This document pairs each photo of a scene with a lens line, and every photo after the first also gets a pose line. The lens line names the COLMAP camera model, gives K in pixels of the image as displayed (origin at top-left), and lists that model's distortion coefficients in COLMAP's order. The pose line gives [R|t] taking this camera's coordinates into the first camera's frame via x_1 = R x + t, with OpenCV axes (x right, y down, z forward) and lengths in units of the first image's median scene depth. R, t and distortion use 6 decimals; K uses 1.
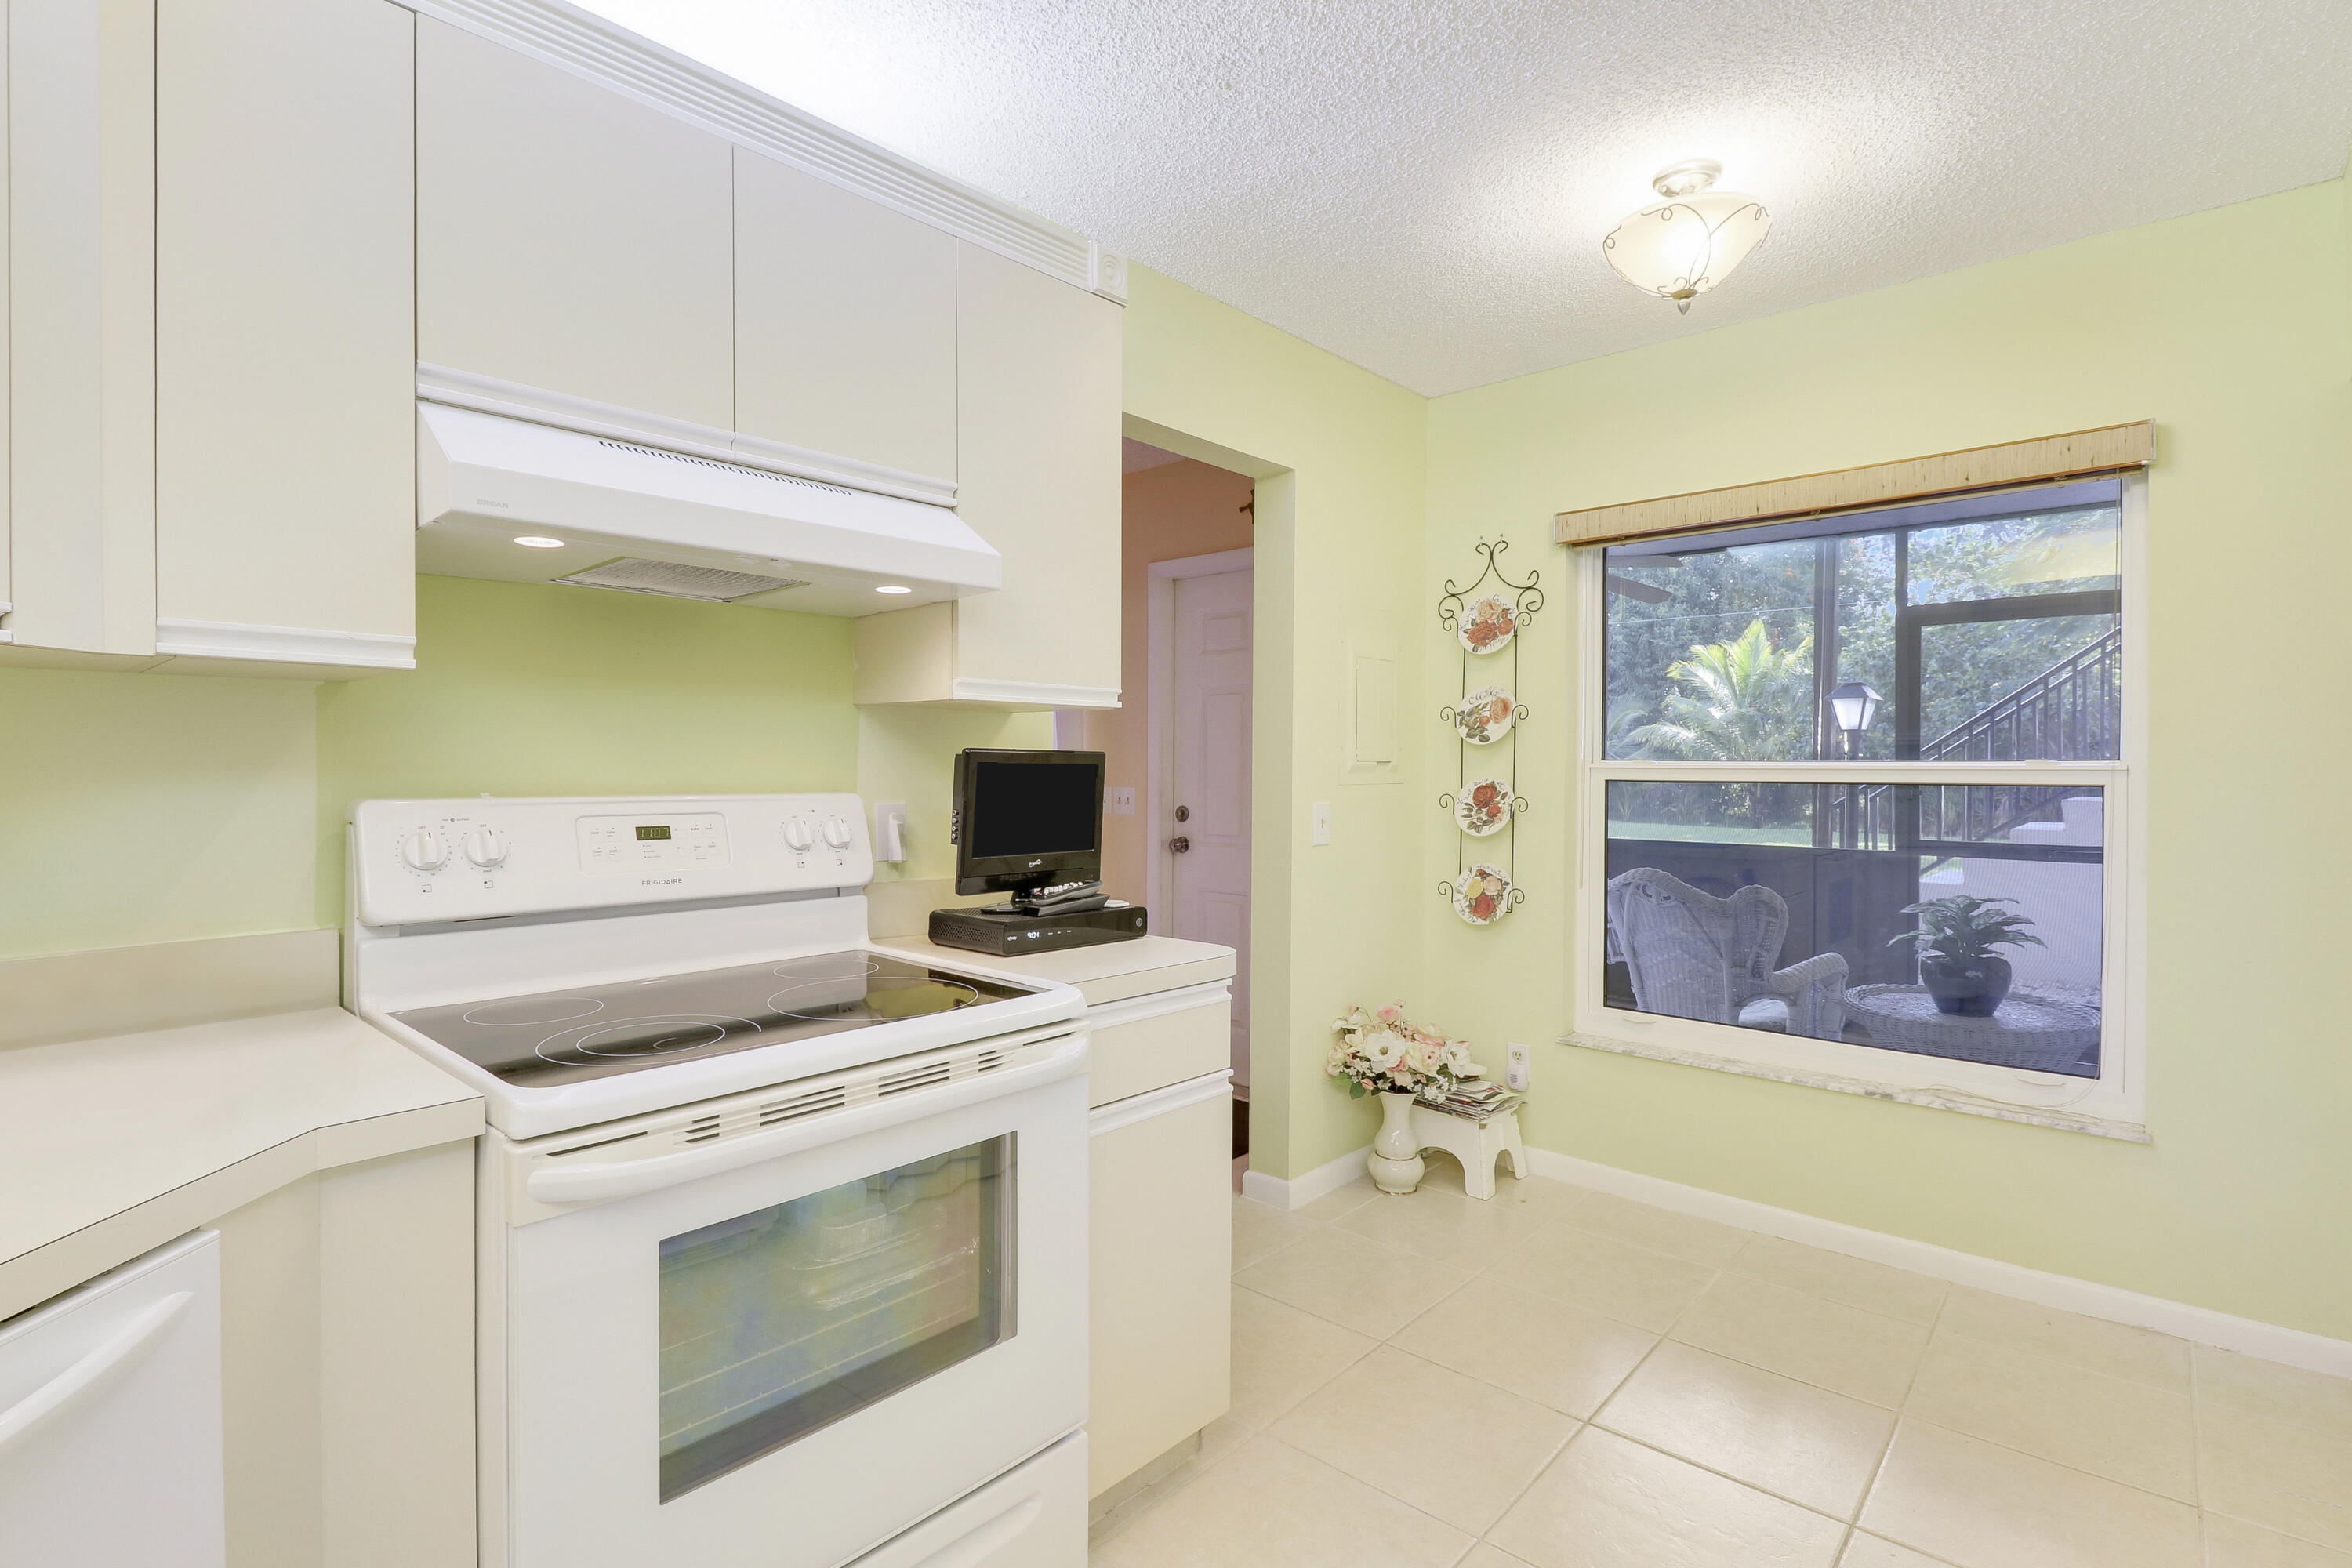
lens RADIAL K [[1105.5, 0, 1160.4], [0, 1105.5, 771.0], [0, 0, 1]] dist [0.000429, -0.018666]
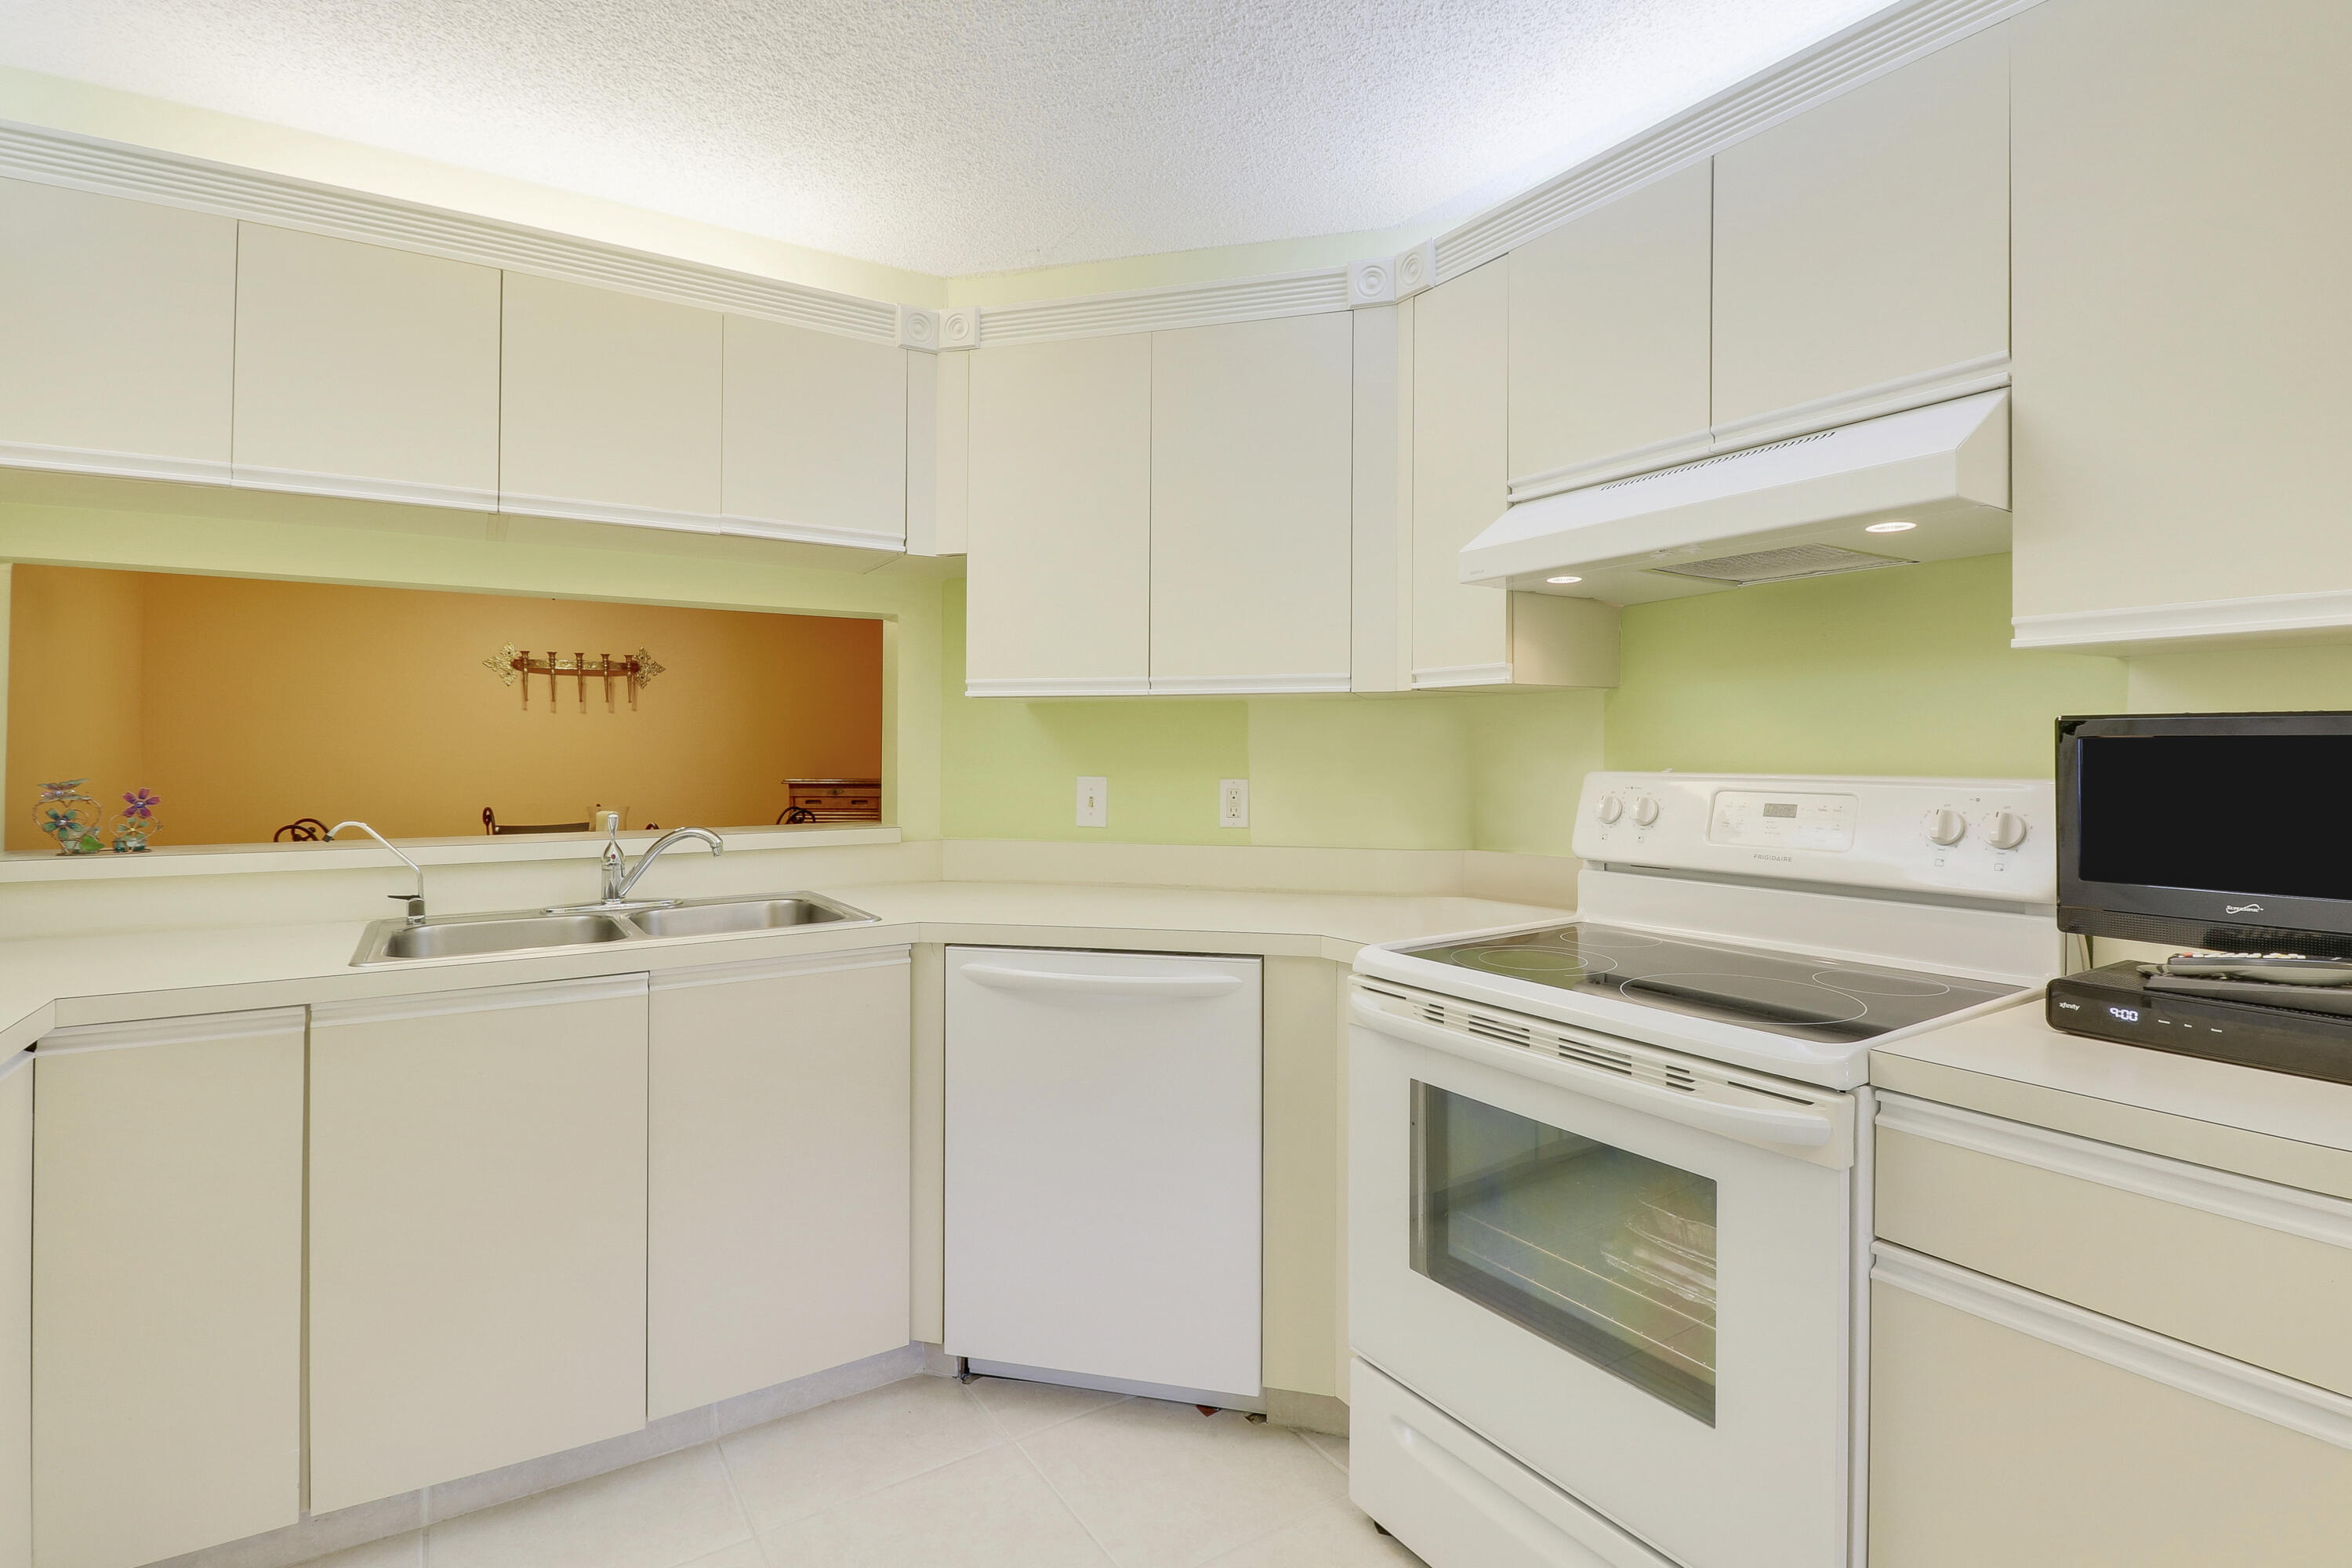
lens RADIAL K [[1132.4, 0, 1193.5], [0, 1132.4, 729.7], [0, 0, 1]] dist [0.008098, -0.022980]
pose [[-0.249843, -0.019882, -0.968082, 0.353073], [-0.001612, 0.999796, -0.020117, 0.001270], [0.968285, -0.003466, -0.249824, 0.366971]]
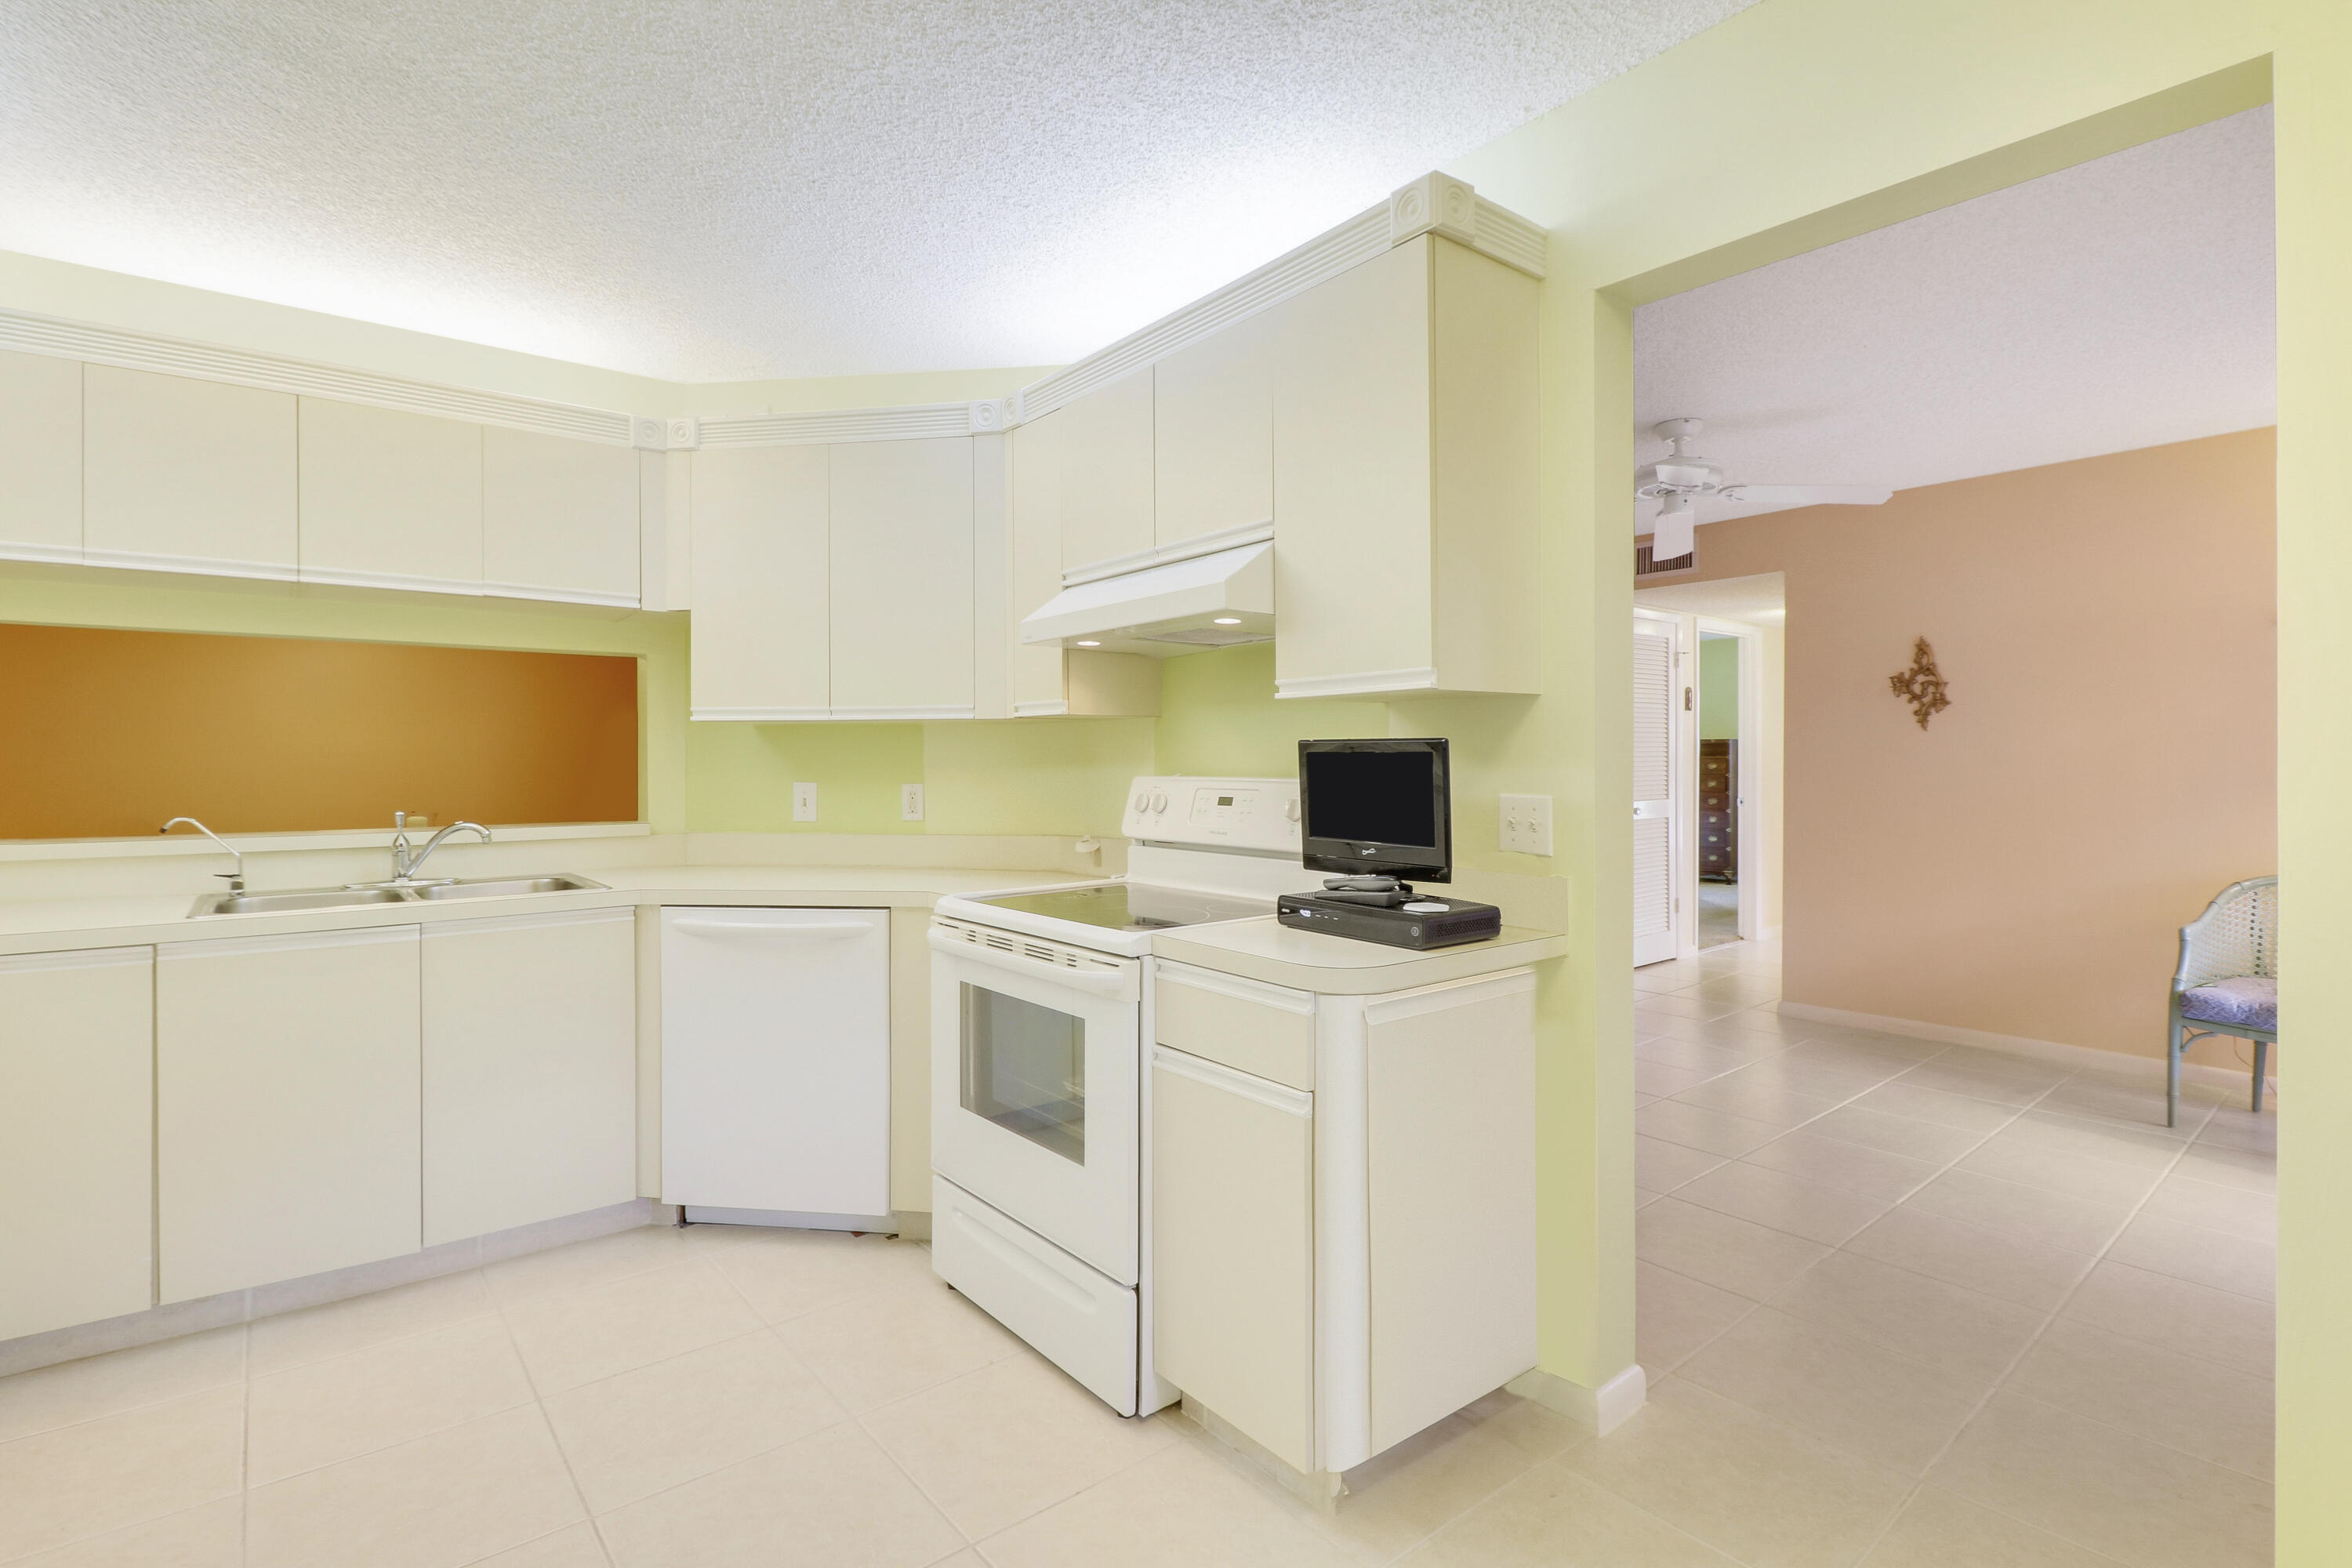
lens RADIAL K [[1093.3, 0, 1181.0], [0, 1093.3, 765.6], [0, 0, 1]] dist [-0.000492, -0.012218]
pose [[-0.138429, 0.001082, -0.990372, 0.533031], [0.000584, 0.999999, 0.001011, 0.002403], [0.990372, -0.000438, -0.138430, 0.575553]]
